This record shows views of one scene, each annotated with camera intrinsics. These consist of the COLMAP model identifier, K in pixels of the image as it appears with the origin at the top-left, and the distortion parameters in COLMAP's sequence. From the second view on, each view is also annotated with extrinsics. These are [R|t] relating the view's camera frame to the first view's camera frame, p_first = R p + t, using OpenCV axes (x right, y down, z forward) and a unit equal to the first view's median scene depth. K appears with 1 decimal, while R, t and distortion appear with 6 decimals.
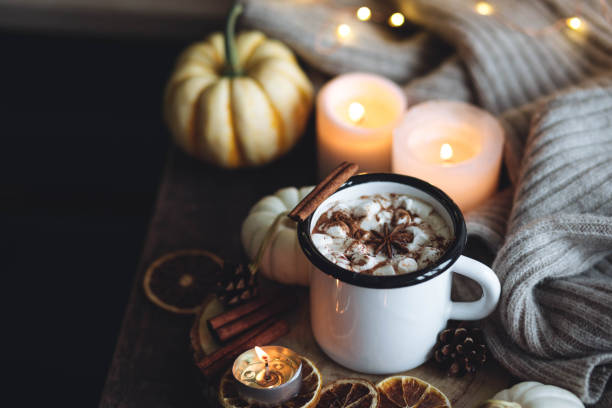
lens RADIAL K [[1615.6, 0, 308.4], [0, 1615.6, 207.6], [0, 0, 1]] dist [-0.049053, 0.000000]
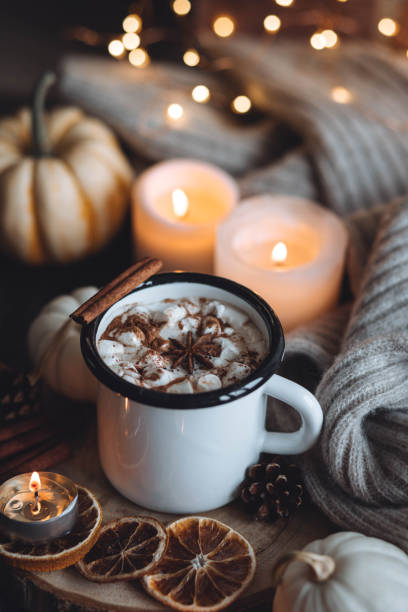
lens RADIAL K [[1679.1, 0, 203.4], [0, 1679.1, 307.5], [0, 0, 1]] dist [-0.127338, 0.000000]
pose [[0.998467, 0.053267, -0.015021, 0.066445], [-0.053596, 0.998311, -0.022401, 0.015850], [0.013803, 0.023171, 0.999636, 0.135158]]
